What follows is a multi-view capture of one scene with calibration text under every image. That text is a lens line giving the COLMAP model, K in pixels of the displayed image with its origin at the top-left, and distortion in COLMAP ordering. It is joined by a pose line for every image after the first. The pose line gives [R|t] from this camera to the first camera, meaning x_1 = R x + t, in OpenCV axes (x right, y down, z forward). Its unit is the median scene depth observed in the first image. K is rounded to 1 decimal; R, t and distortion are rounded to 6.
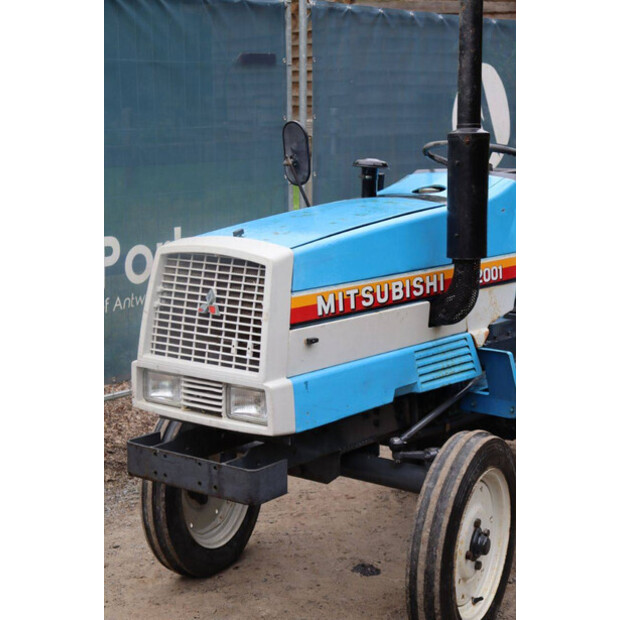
lens RADIAL K [[1268.0, 0, 312.4], [0, 1268.0, 313.1], [0, 0, 1]] dist [0.354361, 0.000000]
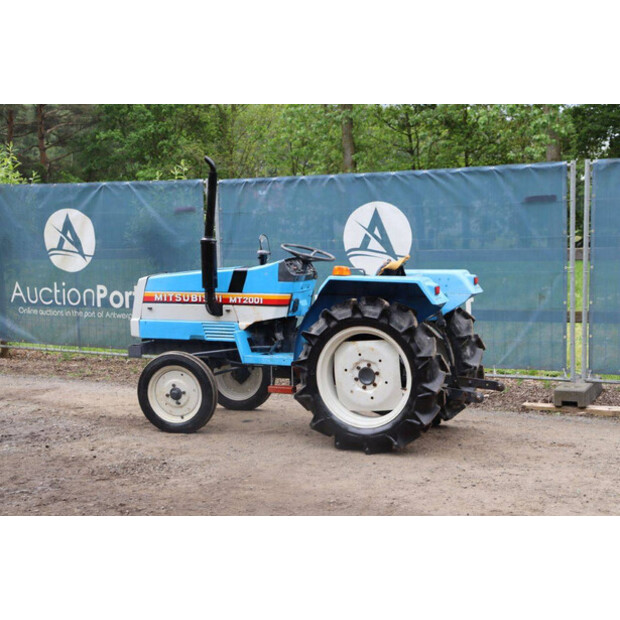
lens RADIAL K [[963.6, 0, 312.9], [0, 963.6, 307.1], [0, 0, 1]] dist [0.133797, 0.000000]
pose [[0.214070, 0.071699, -0.974183, 2.078596], [-0.145172, 0.988562, 0.040856, -0.117141], [0.965970, 0.132679, 0.222030, 0.795796]]
